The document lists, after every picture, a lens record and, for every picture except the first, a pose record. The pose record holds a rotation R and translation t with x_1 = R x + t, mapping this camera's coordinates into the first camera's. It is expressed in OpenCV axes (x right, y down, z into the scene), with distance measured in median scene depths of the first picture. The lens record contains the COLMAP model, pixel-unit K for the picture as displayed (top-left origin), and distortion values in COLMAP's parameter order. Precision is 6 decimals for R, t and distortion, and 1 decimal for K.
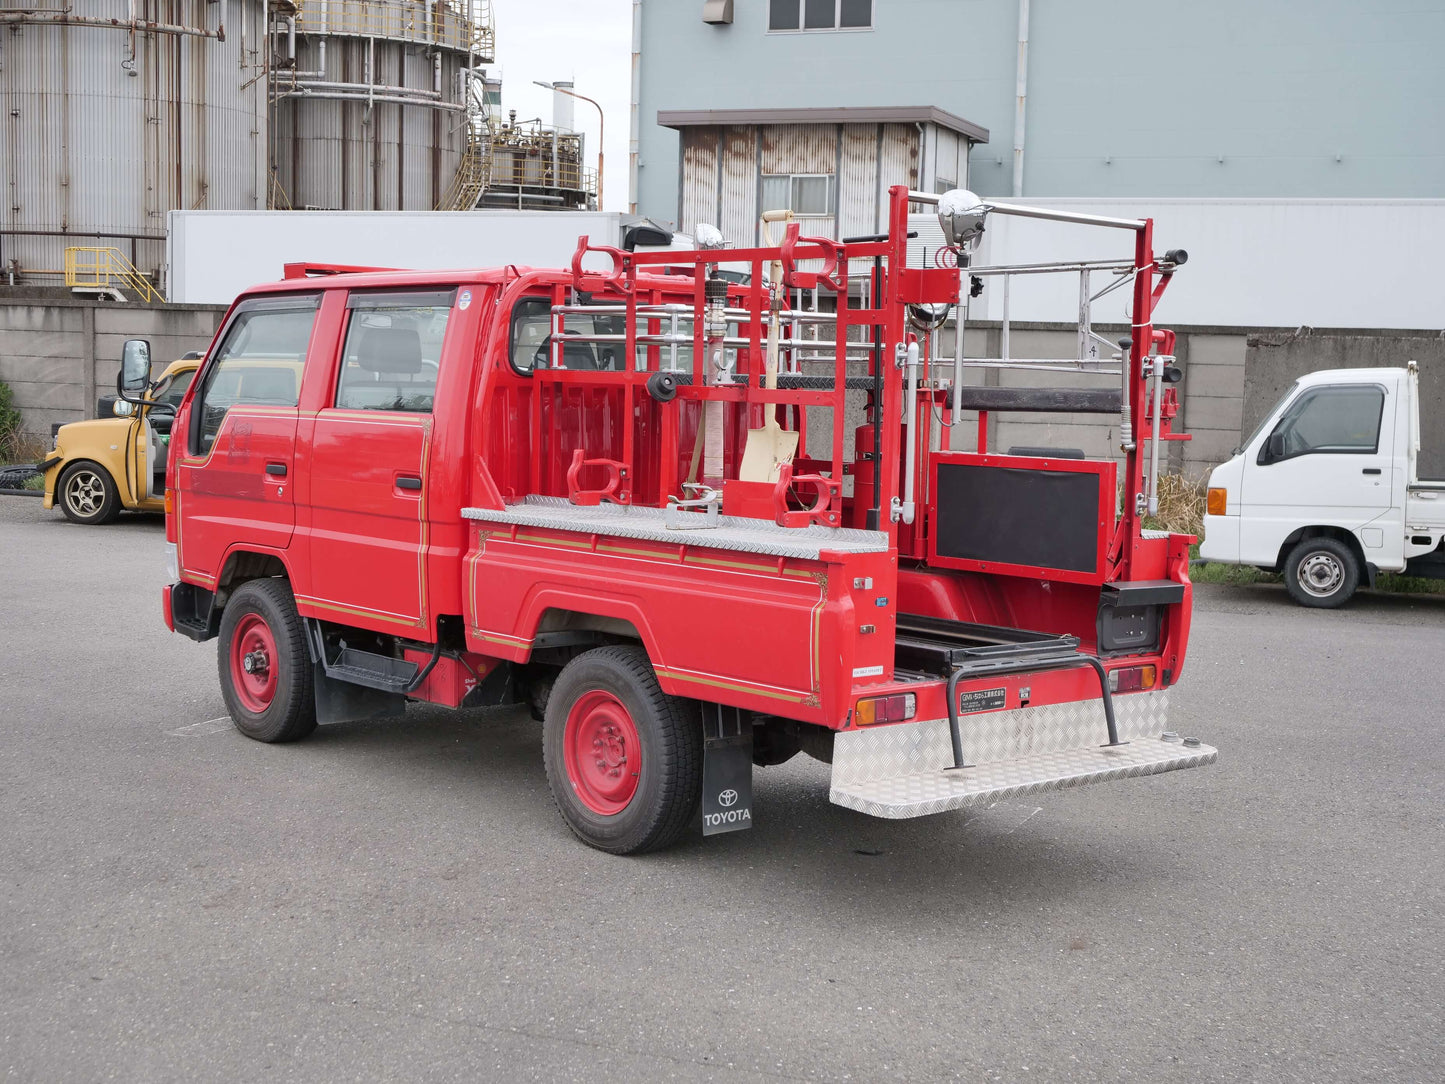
lens RADIAL K [[1987.9, 0, 722.5], [0, 1987.9, 542.0], [0, 0, 1]] dist [0.015074, 0.002355]
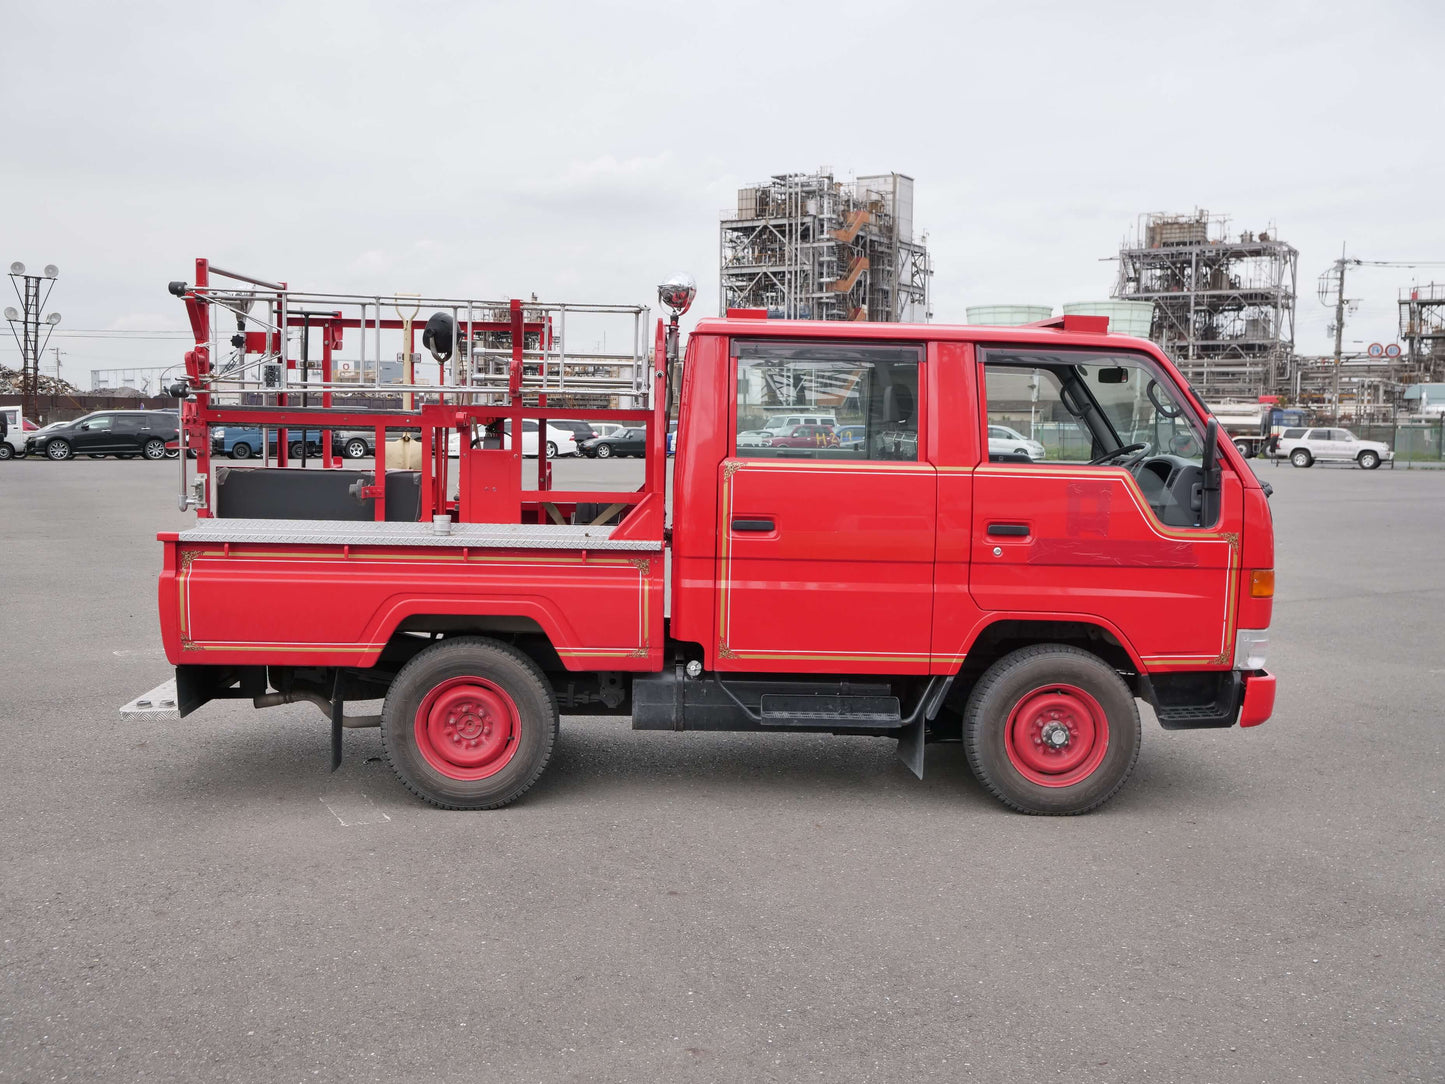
lens RADIAL K [[1441.5, 0, 722.5], [0, 1441.5, 542.0], [0, 0, 1]] dist [0.005451, 0.030883]
pose [[-0.629042, 0.031050, -0.776751, 0.104495], [-0.102639, 0.987137, 0.122581, -0.020383], [0.770566, 0.156834, -0.617763, 0.272653]]
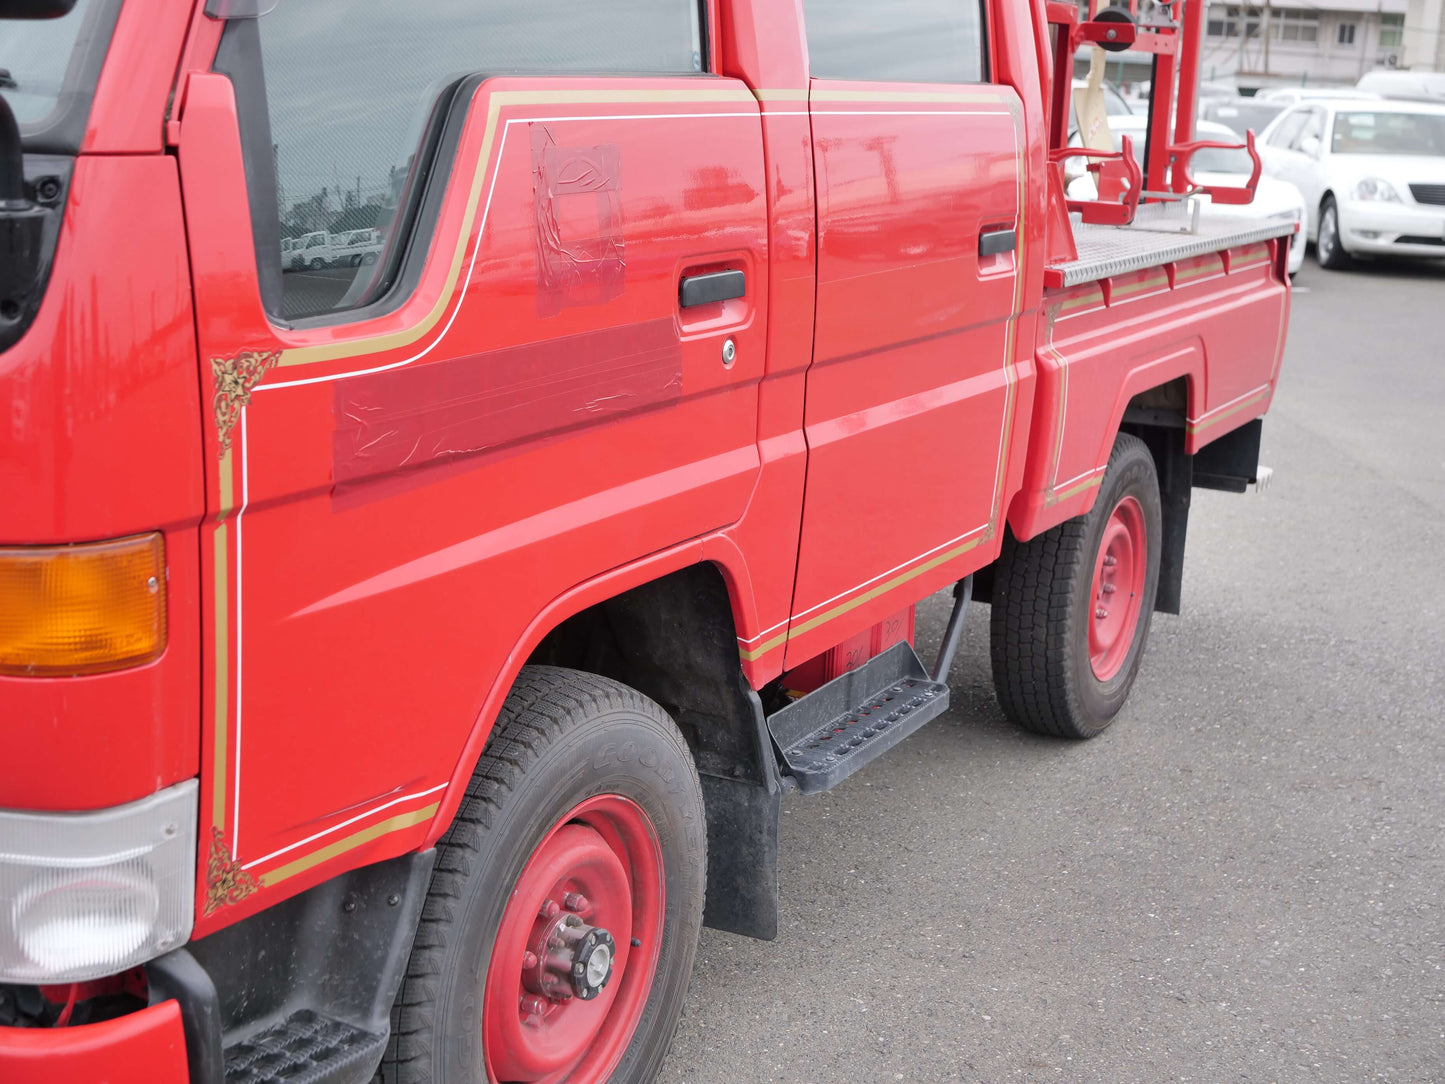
lens RADIAL K [[2071.0, 0, 734.4], [0, 2071.0, 540.8], [0, 0, 1]] dist [-0.007465, 0.070979]
pose [[-0.356941, -0.246566, 0.900998, -0.097947], [0.029720, 0.961050, 0.274773, -0.016196], [-0.933654, 0.124856, -0.335710, 0.207077]]
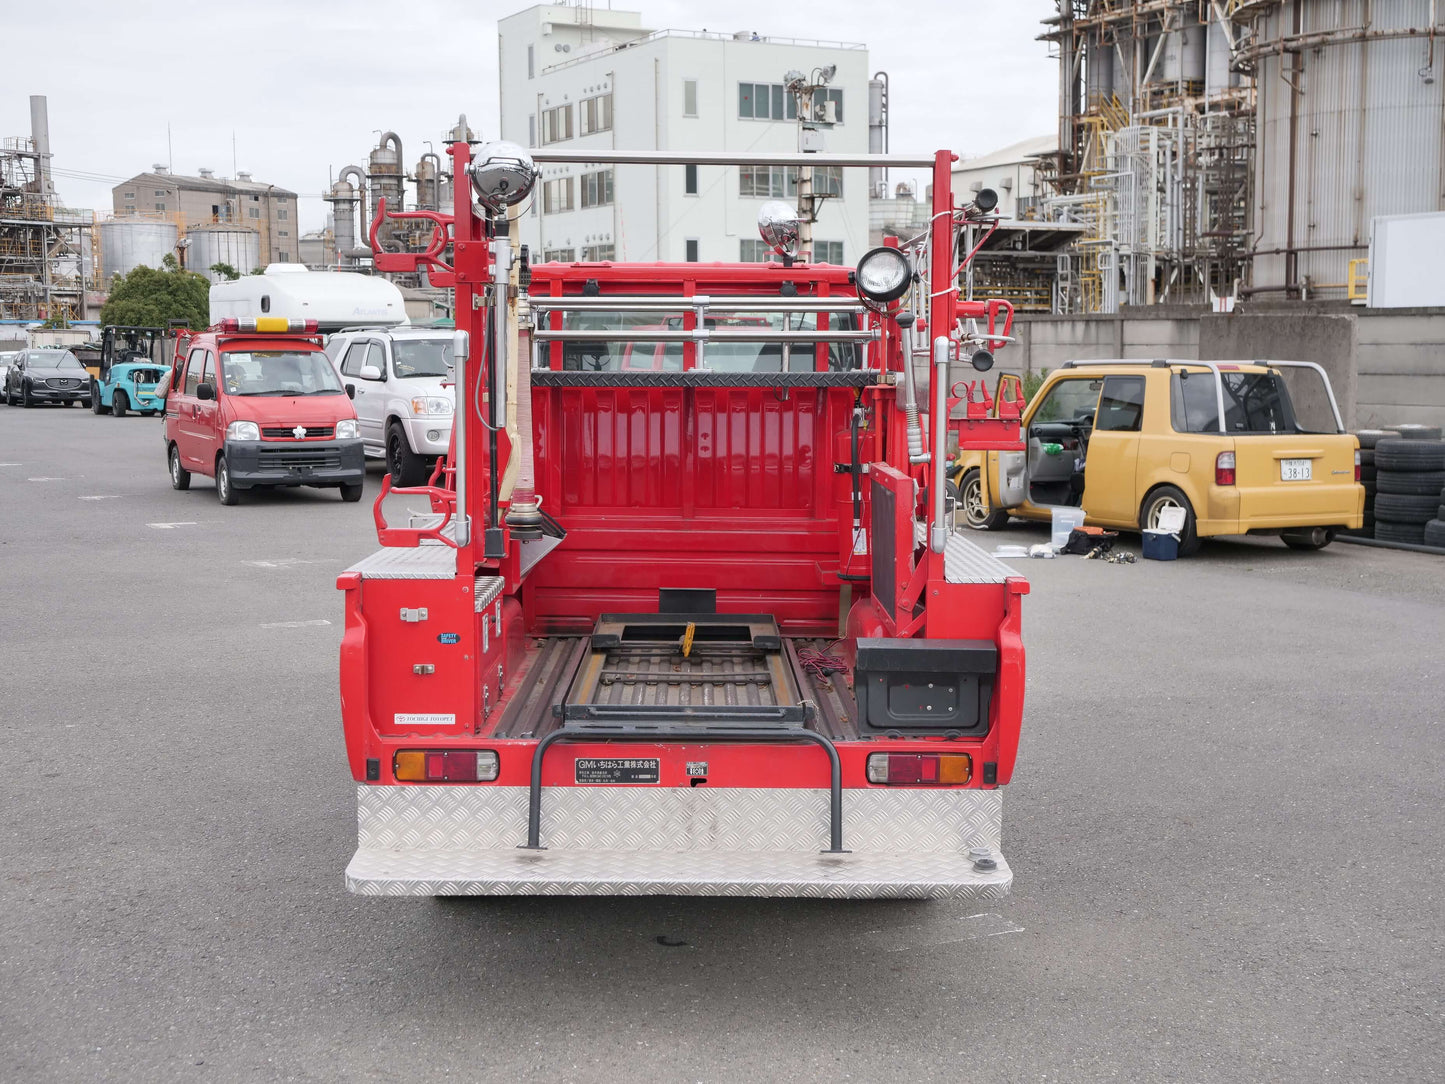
lens RADIAL K [[1929.8, 0, 722.5], [0, 1929.8, 542.0], [0, 0, 1]] dist [-0.003270, 0.055372]
pose [[0.760403, 0.036642, -0.648417, 0.094855], [-0.039086, 0.999179, 0.010628, -0.003272], [0.648274, 0.017262, 0.761211, 0.061232]]
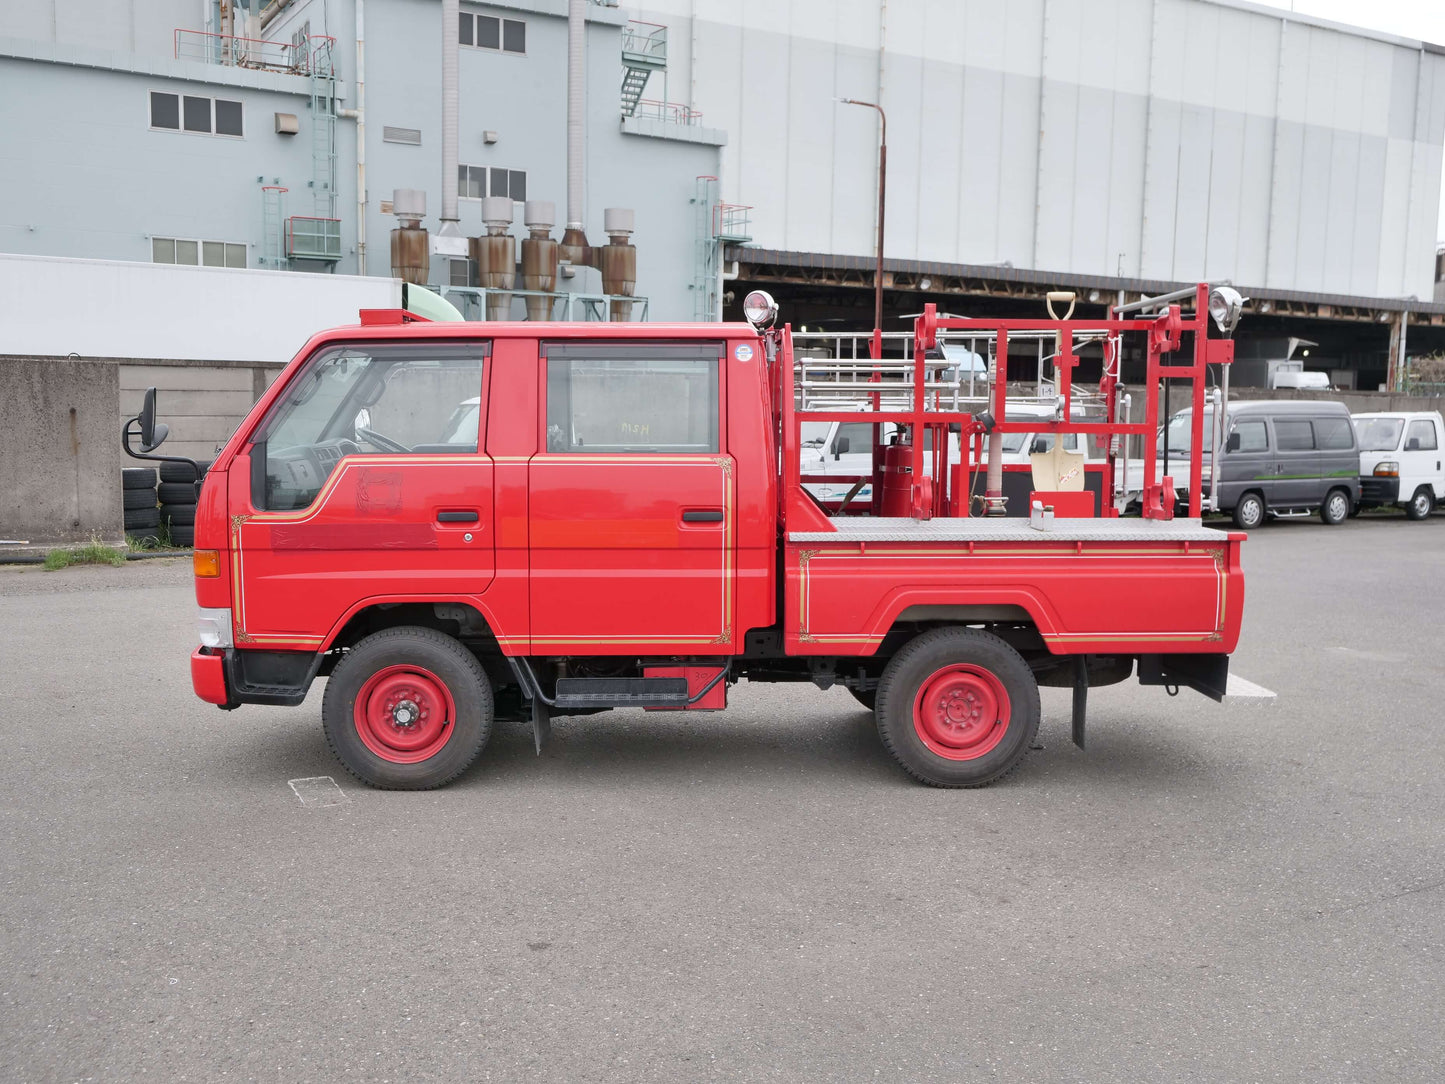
lens RADIAL K [[1441.5, 0, 722.5], [0, 1441.5, 542.0], [0, 0, 1]] dist [0.005451, 0.030883]
pose [[0.630094, -0.100813, 0.769947, -0.130918], [0.076198, 0.994778, 0.067894, -0.011734], [-0.772771, 0.015889, 0.634486, 0.081414]]
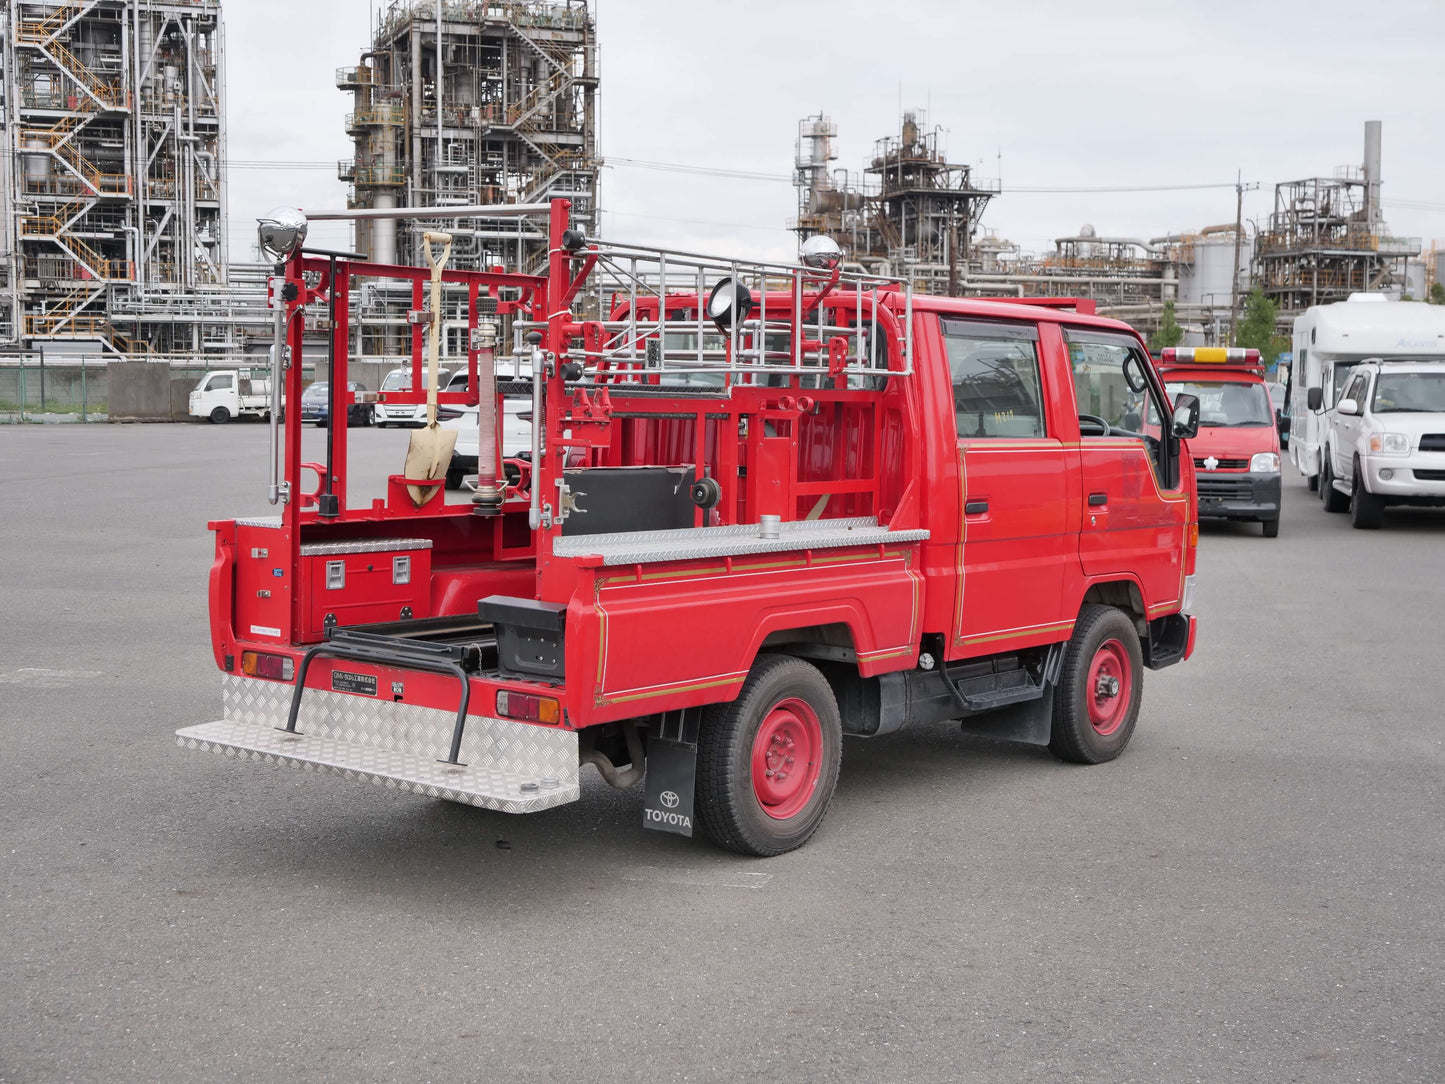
lens RADIAL K [[2071.0, 0, 734.4], [0, 2071.0, 540.8], [0, 0, 1]] dist [-0.007465, 0.070979]
pose [[0.205387, 0.053264, -0.977230, 0.175853], [-0.100643, 0.994374, 0.033046, -0.007292], [0.973492, 0.091564, 0.209592, 0.136400]]
